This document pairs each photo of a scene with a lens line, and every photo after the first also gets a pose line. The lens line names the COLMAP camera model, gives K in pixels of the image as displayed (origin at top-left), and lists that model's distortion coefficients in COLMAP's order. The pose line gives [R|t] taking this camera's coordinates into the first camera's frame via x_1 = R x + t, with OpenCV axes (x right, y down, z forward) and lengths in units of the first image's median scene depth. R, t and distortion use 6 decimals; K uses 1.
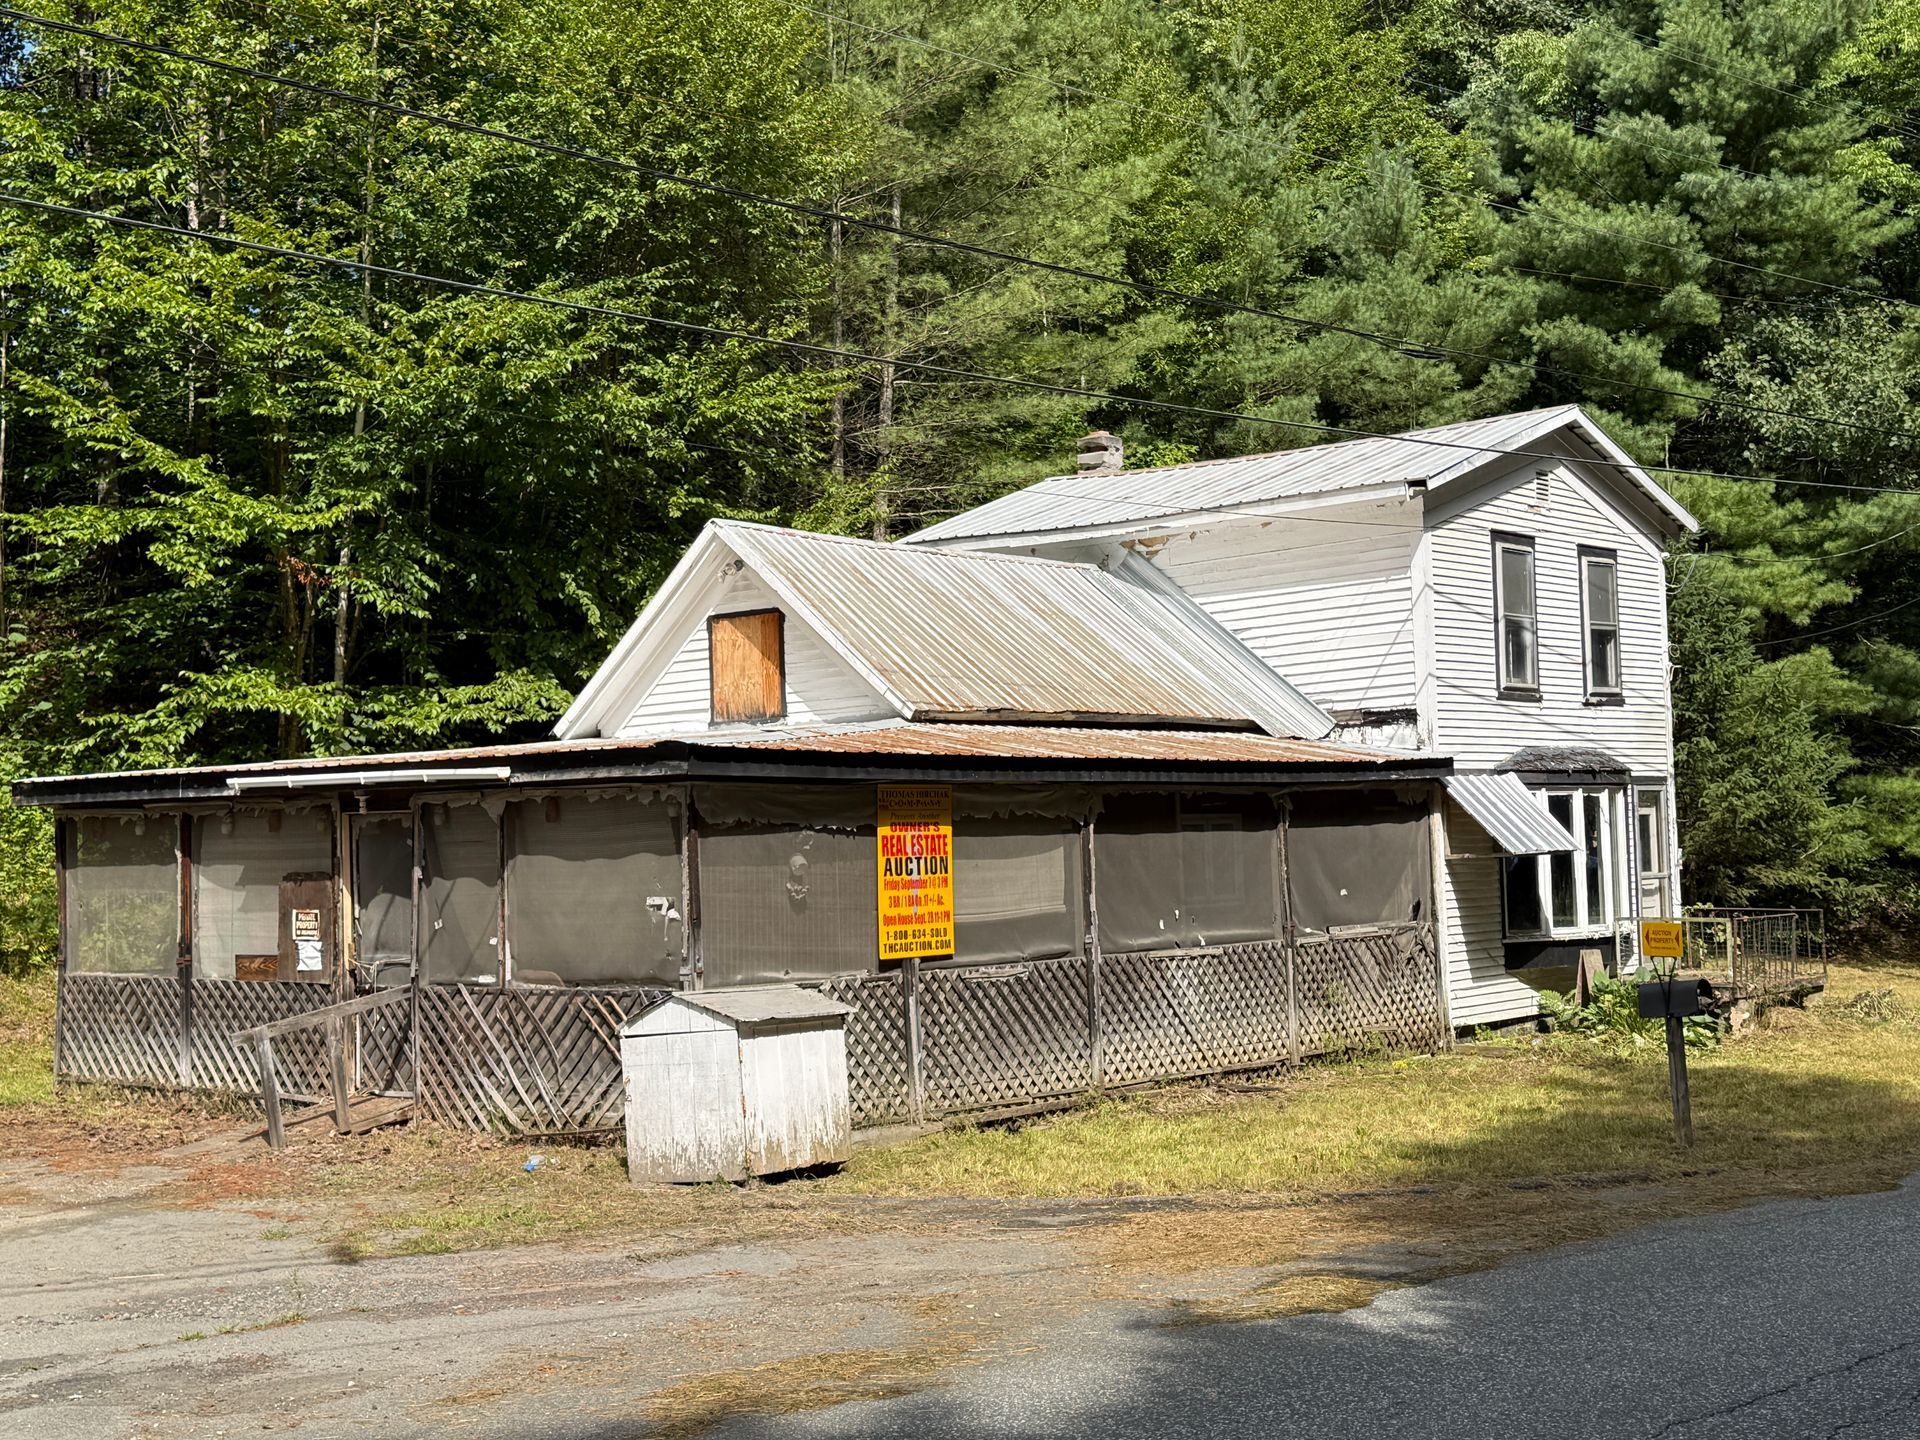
lens RADIAL K [[2436.1, 0, 963.6], [0, 2436.1, 725.4], [0, 0, 1]] dist [0.081146, 0.000000]
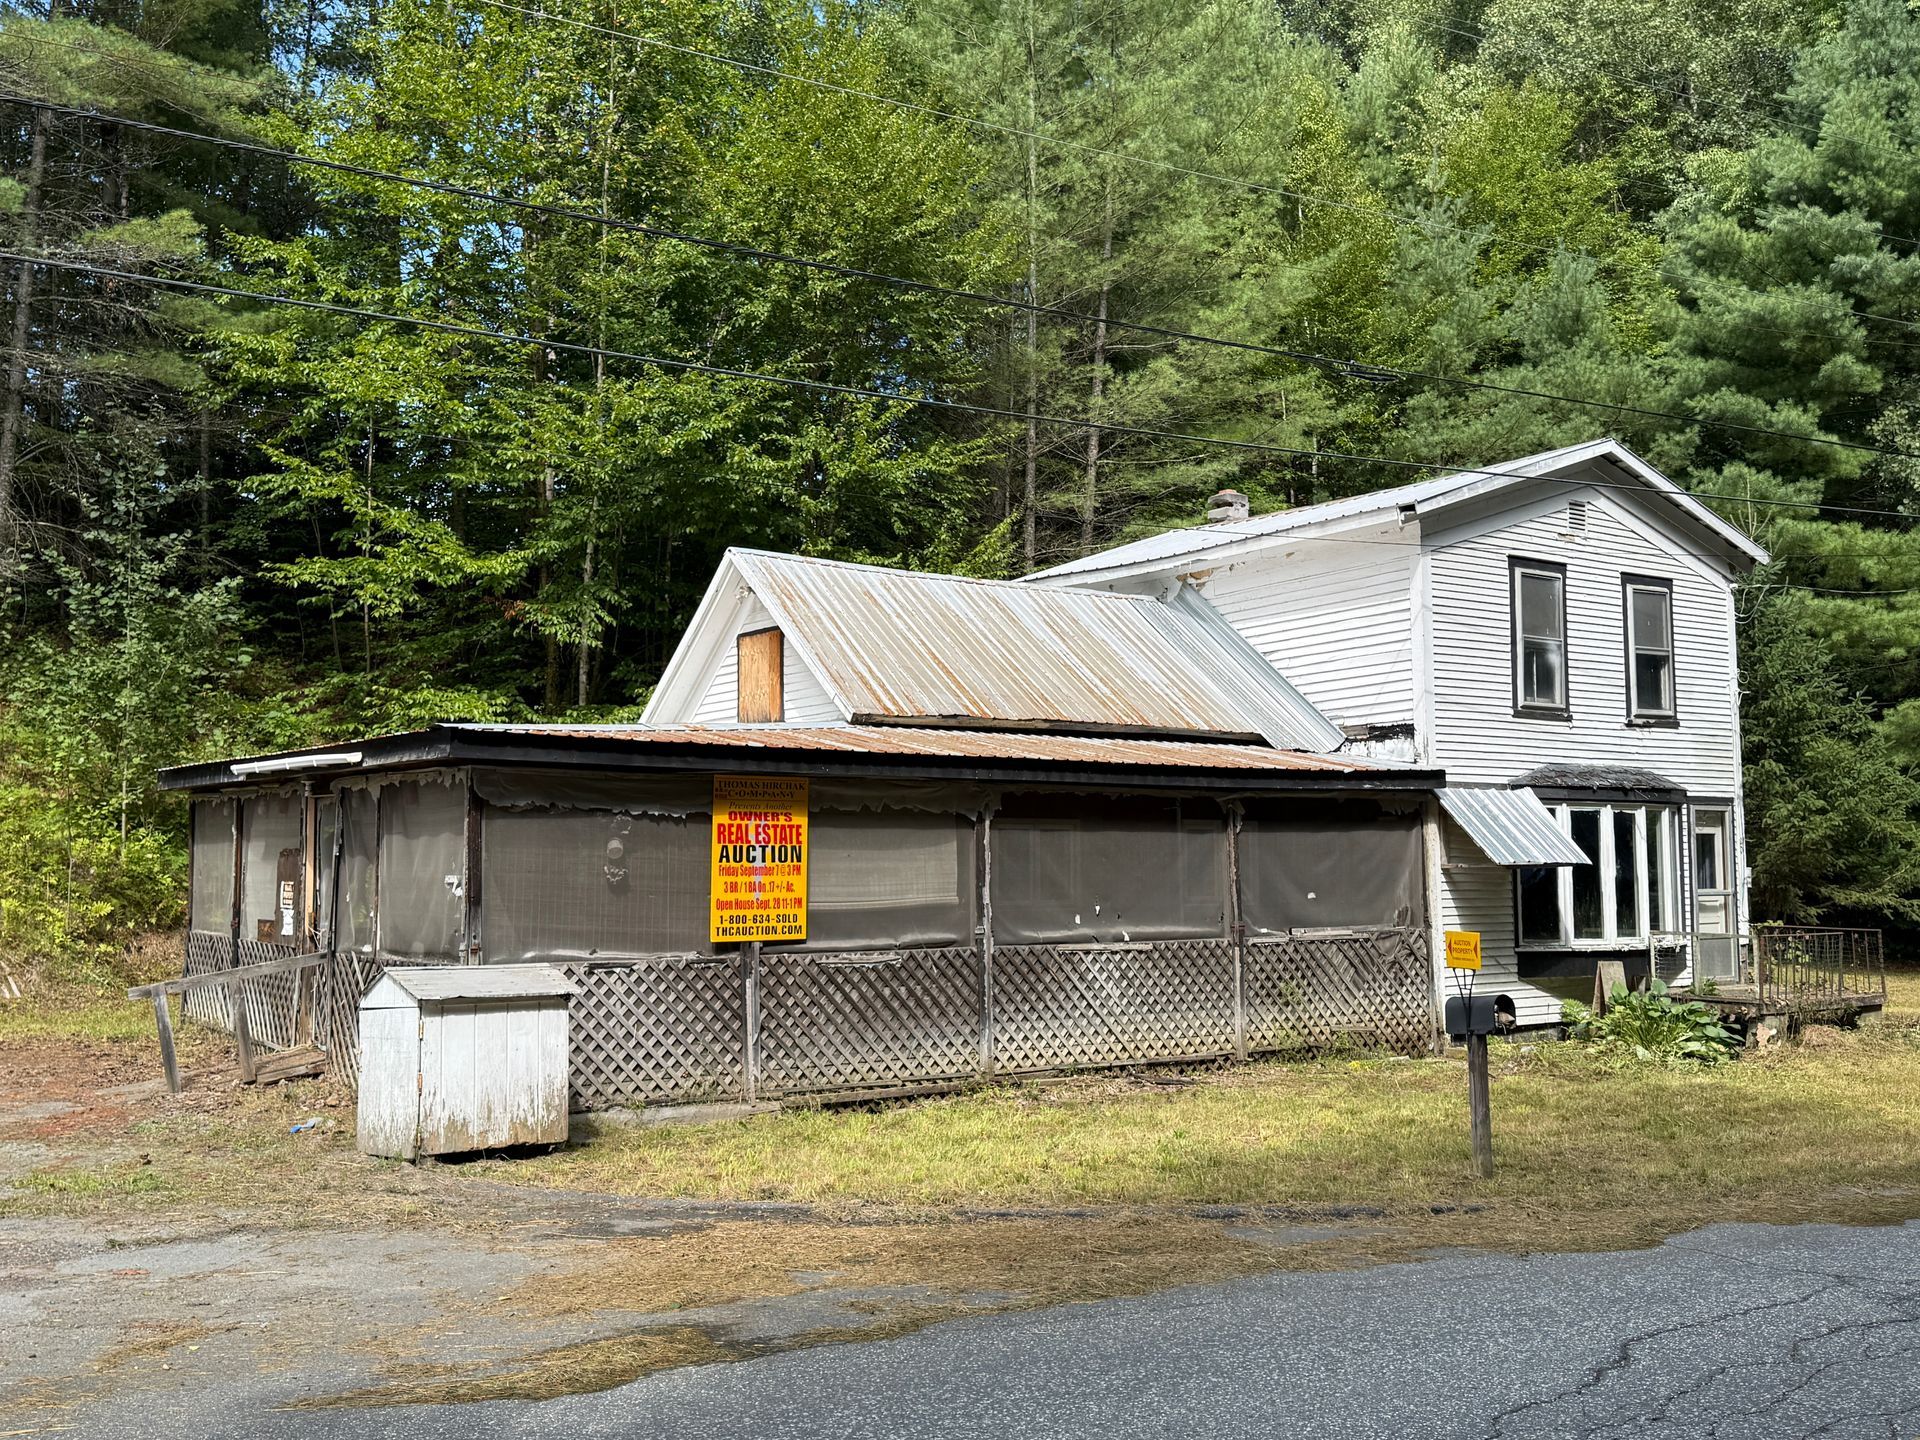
lens RADIAL K [[1809.2, 0, 971.5], [0, 1809.2, 711.0], [0, 0, 1]] dist [0.045385, 0.000000]
pose [[0.969402, 0.004180, -0.245443, 0.218495], [-0.012242, 0.999434, -0.031331, 0.016557], [0.245173, 0.033377, 0.968905, 0.224863]]
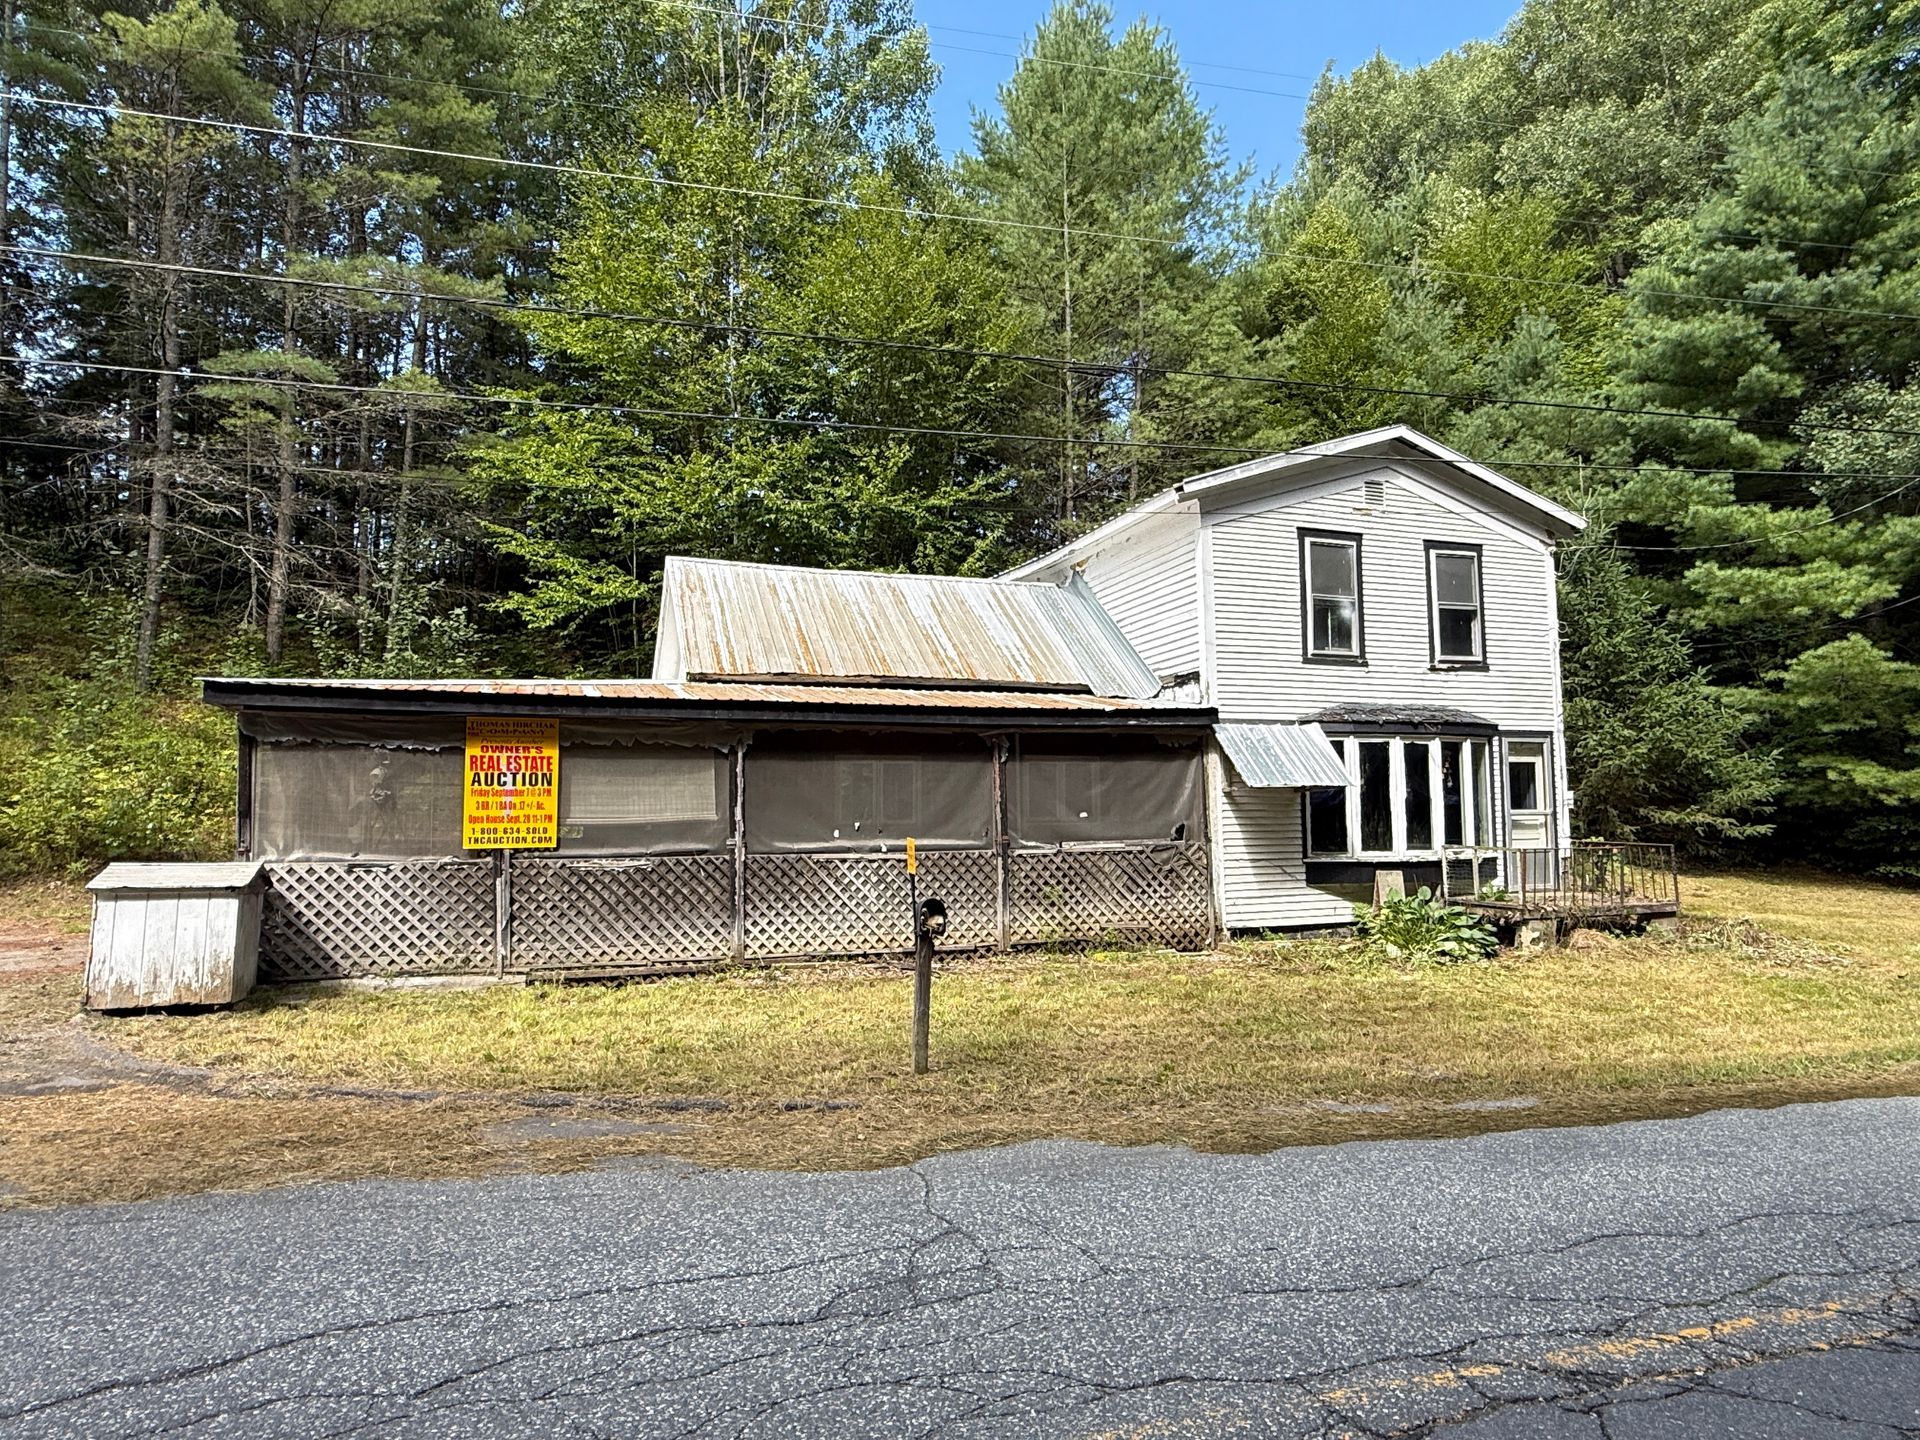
lens RADIAL K [[1161.1, 0, 975.5], [0, 1161.1, 723.3], [0, 0, 1]] dist [-0.012269, 0.019342]
pose [[0.870929, -0.016651, -0.491126, 0.427774], [0.007607, 0.999763, -0.020406, 0.035484], [0.491350, 0.014036, 0.870849, 0.486358]]
